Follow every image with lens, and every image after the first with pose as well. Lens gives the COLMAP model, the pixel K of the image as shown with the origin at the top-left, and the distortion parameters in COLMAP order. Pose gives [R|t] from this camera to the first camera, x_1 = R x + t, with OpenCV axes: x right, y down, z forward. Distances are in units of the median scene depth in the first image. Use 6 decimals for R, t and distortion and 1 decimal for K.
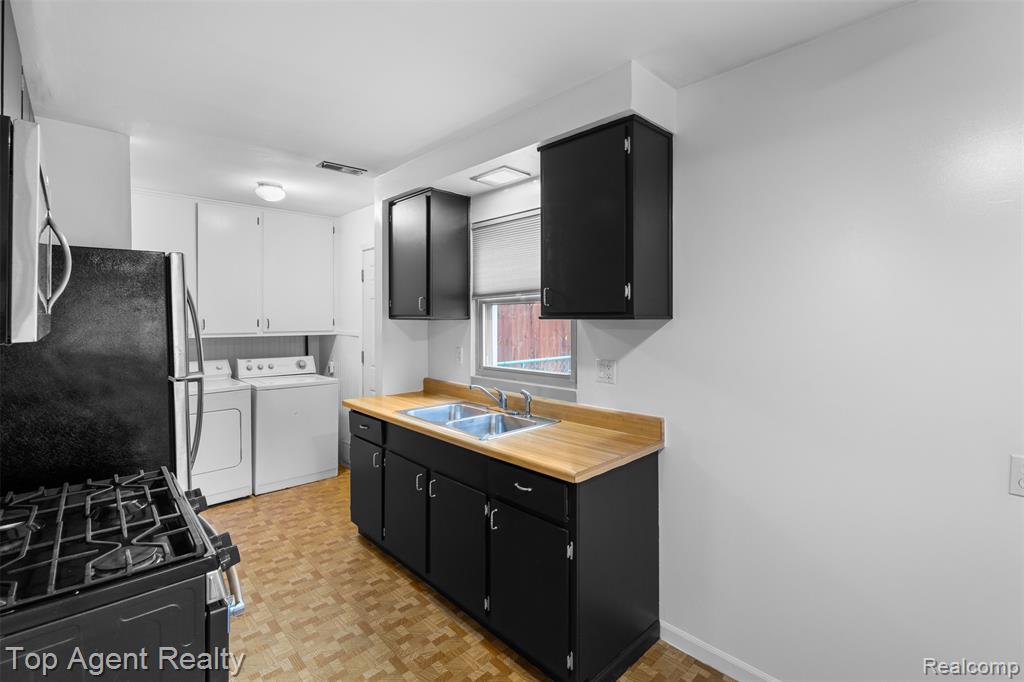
lens RADIAL K [[462.7, 0, 516.0], [0, 462.7, 322.1], [0, 0, 1]] dist [0.000154, 0.000138]
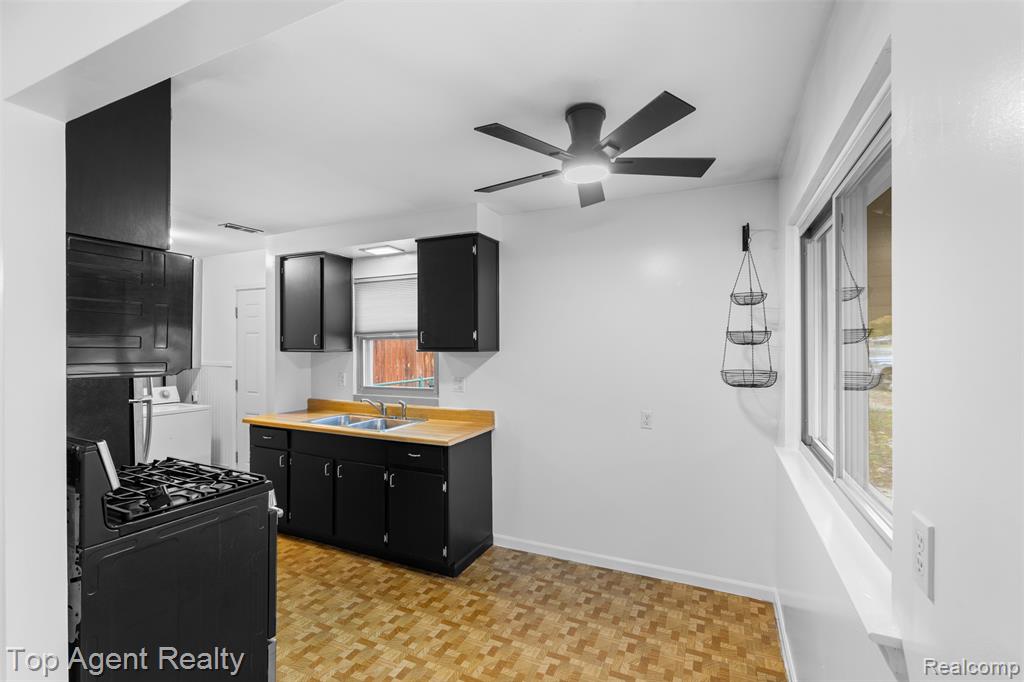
lens RADIAL K [[449.4, 0, 514.5], [0, 449.4, 346.9], [0, 0, 1]] dist [-0.001231, -0.000230]
pose [[0.931002, -0.003415, 0.364999, -0.159586], [0.006107, 0.999962, -0.006223, -0.008827], [-0.364963, 0.008023, 0.930987, -0.418388]]
